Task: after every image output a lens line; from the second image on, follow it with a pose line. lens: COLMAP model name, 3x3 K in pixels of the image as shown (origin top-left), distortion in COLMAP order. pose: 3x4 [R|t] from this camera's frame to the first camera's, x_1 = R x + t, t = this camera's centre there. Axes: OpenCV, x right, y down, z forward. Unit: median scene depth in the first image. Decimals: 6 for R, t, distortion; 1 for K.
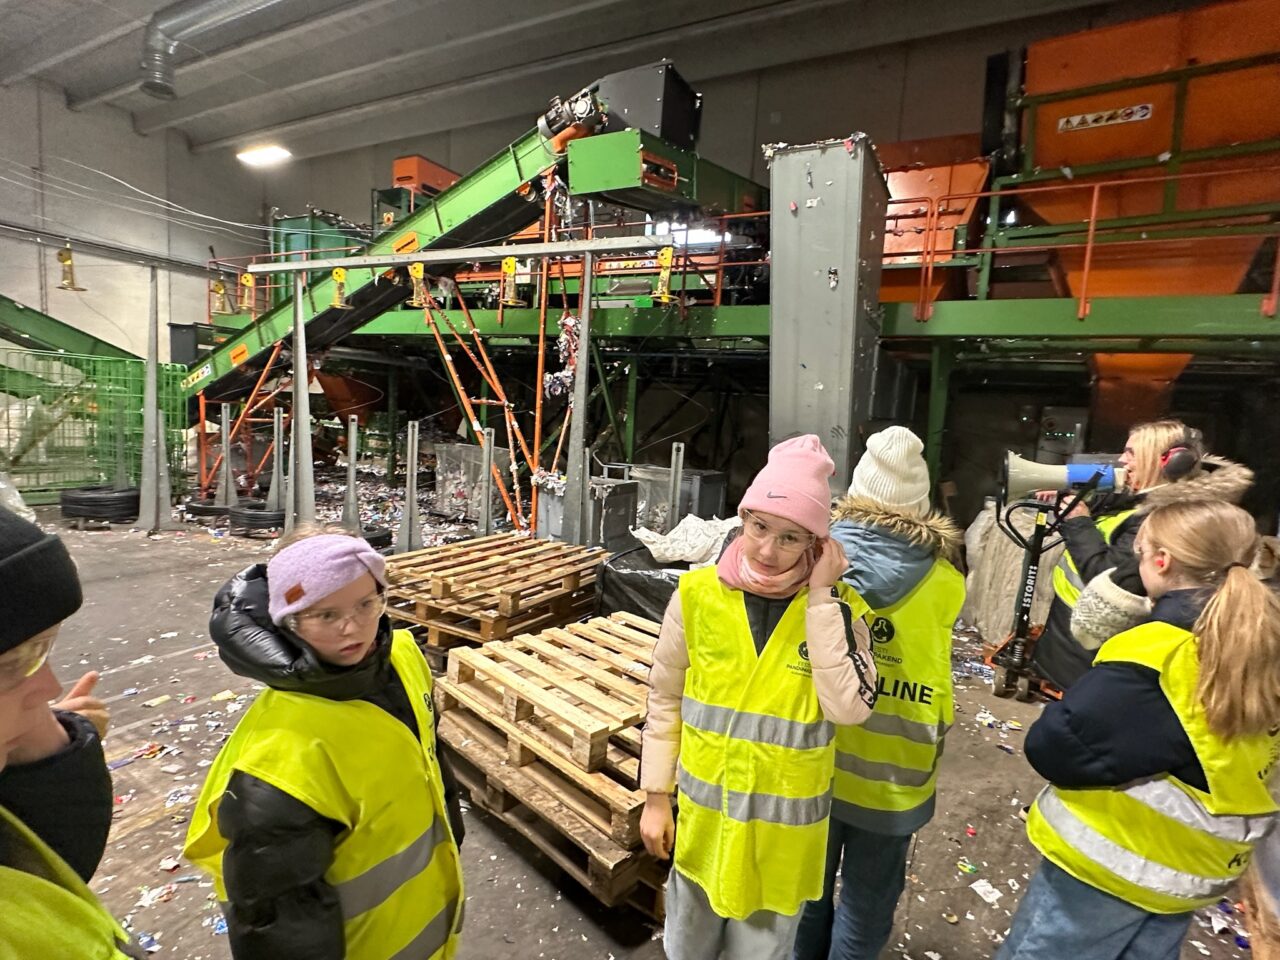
lens RADIAL K [[644.7, 0, 640.0], [0, 644.7, 480.0], [0, 0, 1]] dist [-0.000076, -0.000001]
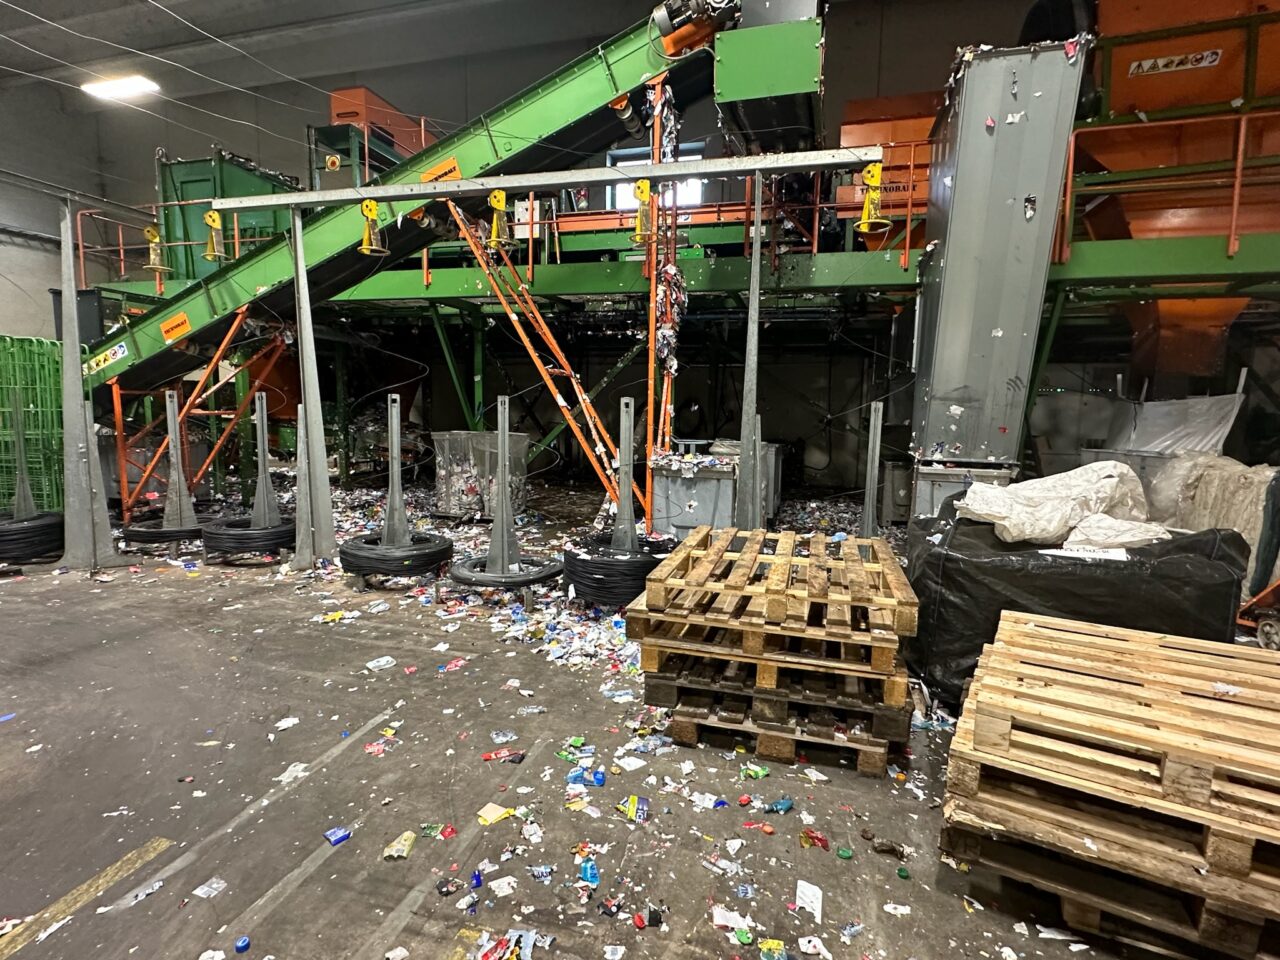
lens RADIAL K [[638.9, 0, 639.2], [0, 638.9, 476.1], [0, 0, 1]] dist [-0.000032, -0.000291]
pose [[0.975678, -0.070460, 0.207575, -0.308081], [0.067033, 0.997474, 0.023508, -0.001219], [-0.208707, -0.009021, 0.977937, 0.180161]]
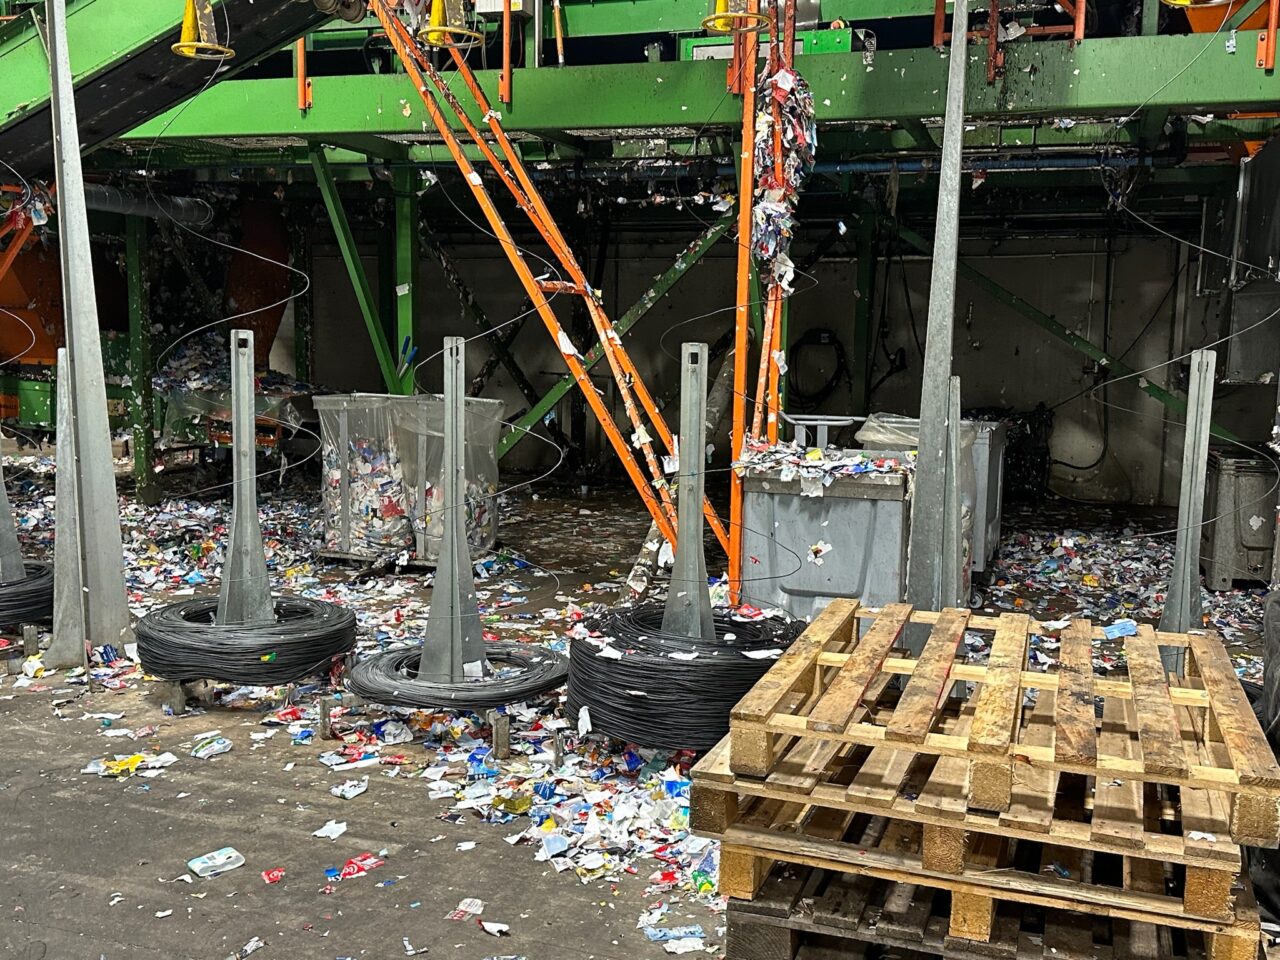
lens RADIAL K [[1252.0, 0, 643.3], [0, 1252.0, 482.0], [0, 0, 1]] dist [0.181029, -0.368608]
pose [[0.986433, -0.065713, 0.150436, -0.309077], [0.061724, 0.997610, 0.031042, -0.015560], [-0.152116, -0.021336, 0.988132, 0.175279]]
